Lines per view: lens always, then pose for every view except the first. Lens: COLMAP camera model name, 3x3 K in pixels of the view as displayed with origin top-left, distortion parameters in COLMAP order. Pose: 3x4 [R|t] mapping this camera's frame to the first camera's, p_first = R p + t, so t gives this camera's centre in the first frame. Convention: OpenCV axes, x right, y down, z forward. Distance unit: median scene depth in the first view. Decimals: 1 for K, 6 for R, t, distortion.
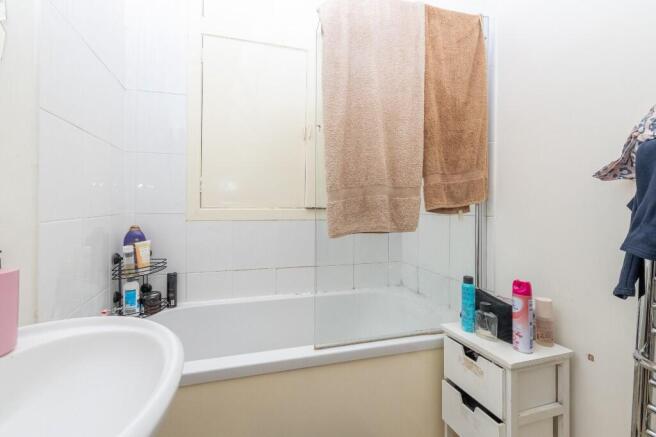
lens RADIAL K [[262.5, 0, 330.1], [0, 262.5, 212.8], [0, 0, 1]] dist [0.004856, -0.004094]
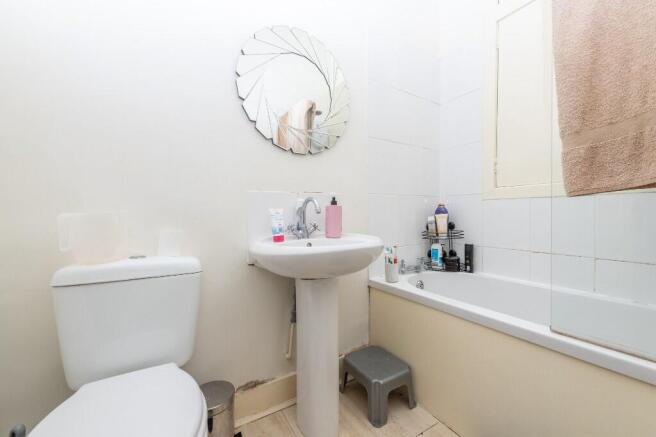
lens RADIAL K [[262.5, 0, 329.6], [0, 262.5, 217.2], [0, 0, 1]] dist [0.004856, -0.004094]
pose [[0.289835, 0.005501, -0.957061, 0.361775], [0.008748, 0.999926, 0.008397, 0.096002], [0.957037, -0.010806, 0.289765, 0.055351]]
